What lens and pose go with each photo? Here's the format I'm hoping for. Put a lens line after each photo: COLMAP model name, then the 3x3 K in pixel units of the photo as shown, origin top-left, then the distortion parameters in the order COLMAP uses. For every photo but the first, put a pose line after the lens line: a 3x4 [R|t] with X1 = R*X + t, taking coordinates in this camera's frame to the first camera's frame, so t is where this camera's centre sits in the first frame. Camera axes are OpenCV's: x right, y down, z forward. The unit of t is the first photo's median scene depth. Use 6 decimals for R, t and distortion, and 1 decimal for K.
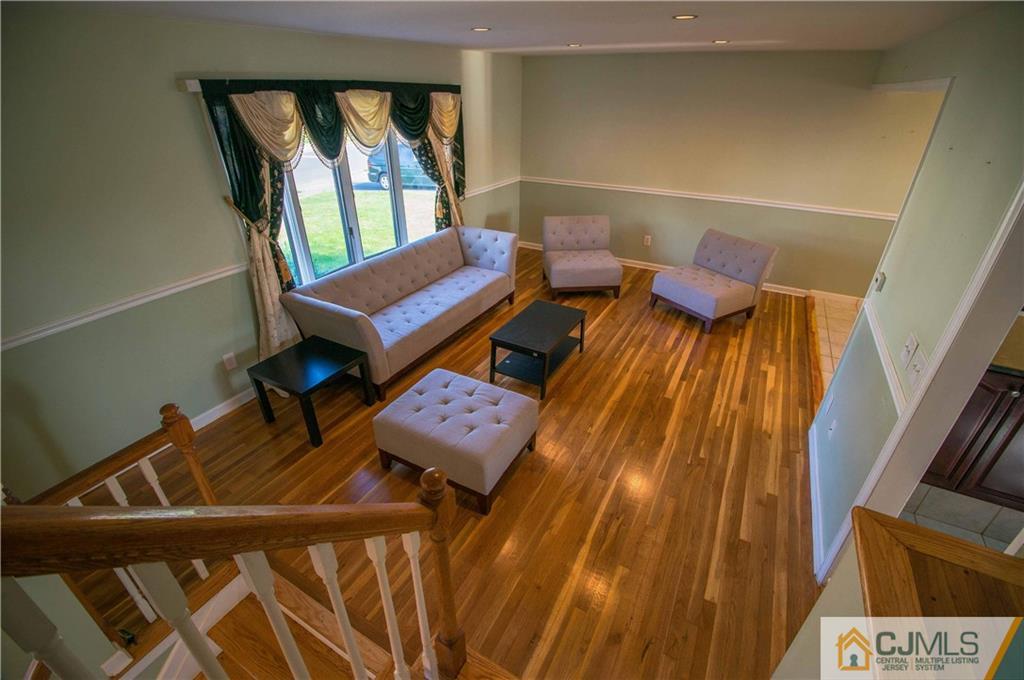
lens RADIAL K [[452.3, 0, 510.4], [0, 452.3, 344.2], [0, 0, 1]] dist [-0.004387, -0.000917]
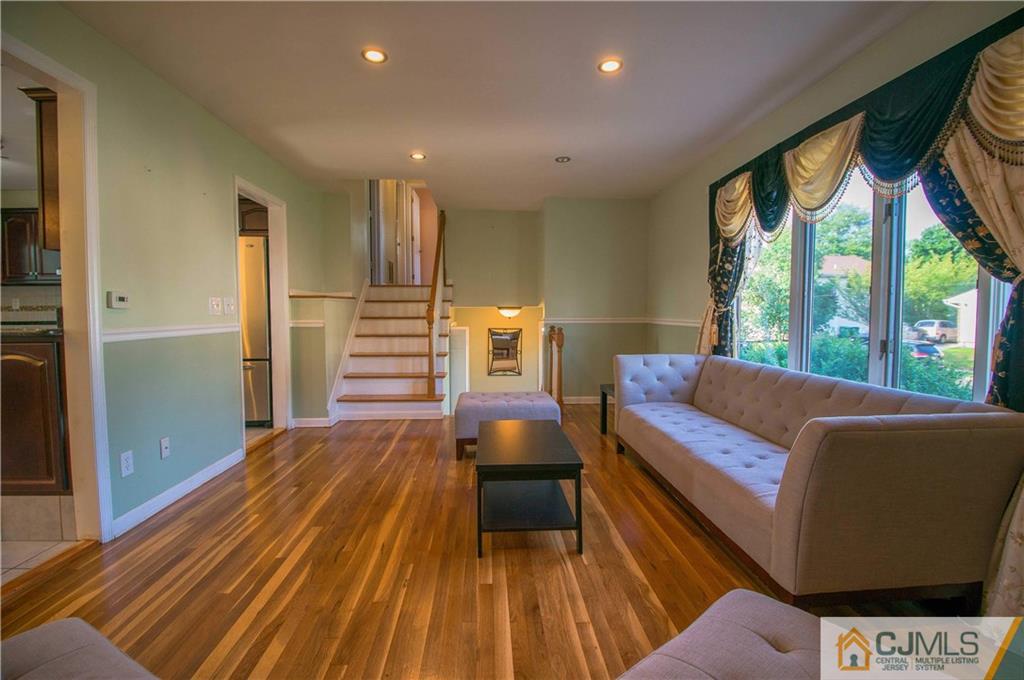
lens RADIAL K [[452.3, 0, 507.2], [0, 452.3, 332.6], [0, 0, 1]] dist [-0.004387, -0.000917]
pose [[-0.850508, 0.024563, -0.525388, 0.435642], [-0.257967, 0.851028, 0.457389, -0.481593], [0.458355, 0.524546, -0.717470, 1.397226]]
